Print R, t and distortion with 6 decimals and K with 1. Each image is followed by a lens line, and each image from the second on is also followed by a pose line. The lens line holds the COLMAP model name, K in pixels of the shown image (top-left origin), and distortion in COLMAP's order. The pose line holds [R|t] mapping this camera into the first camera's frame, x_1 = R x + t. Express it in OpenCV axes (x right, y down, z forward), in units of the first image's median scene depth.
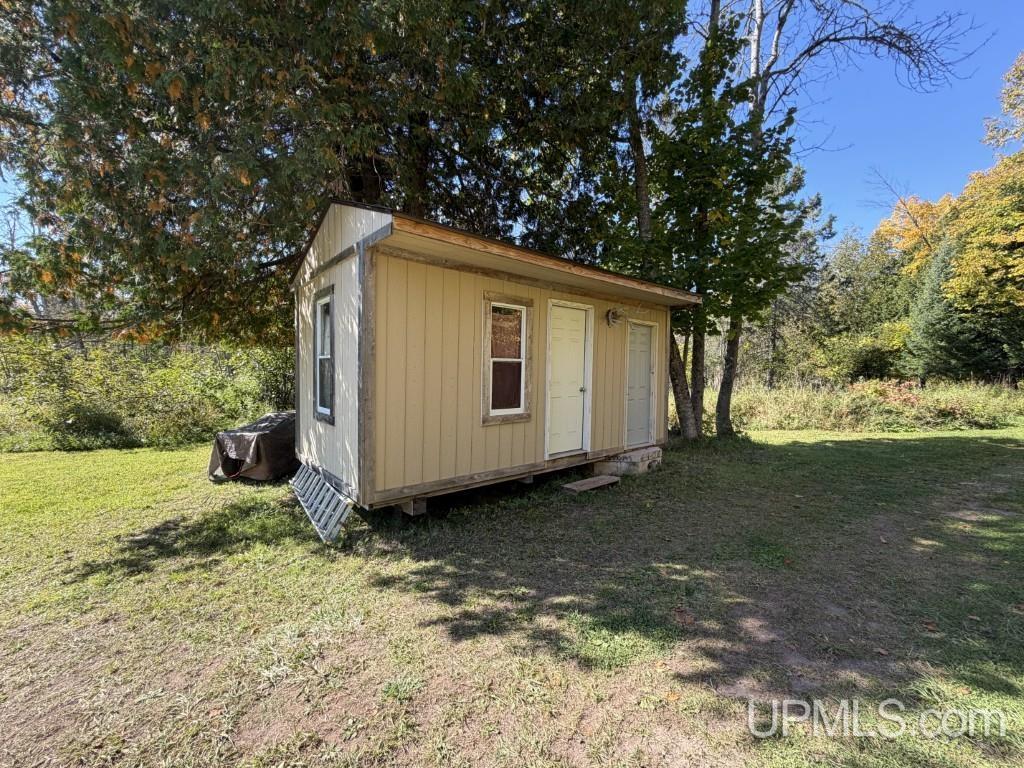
lens RADIAL K [[407.6, 0, 511.8], [0, 407.6, 382.4], [0, 0, 1]] dist [0.000623, 0.000084]
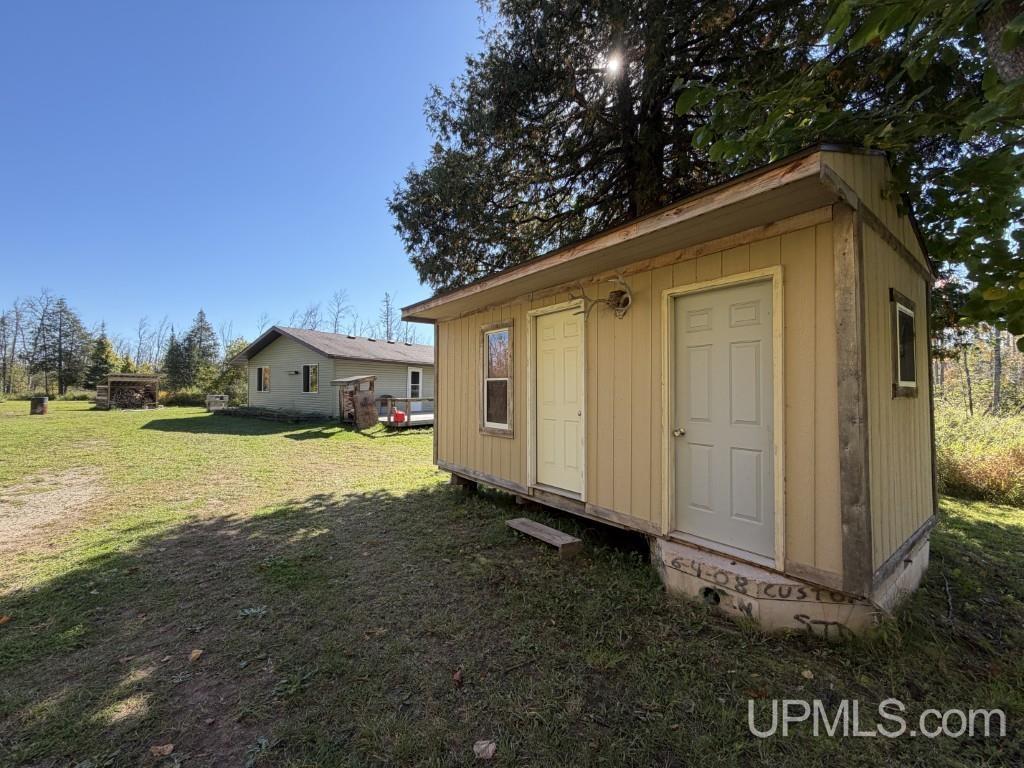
lens RADIAL K [[407.6, 0, 508.6], [0, 407.6, 384.9], [0, 0, 1]] dist [0.000623, 0.000084]
pose [[-0.043398, -0.033006, -0.998513, 1.121574], [-0.043130, 0.998584, -0.031134, -0.006251], [0.998126, 0.041715, -0.044760, 1.095210]]
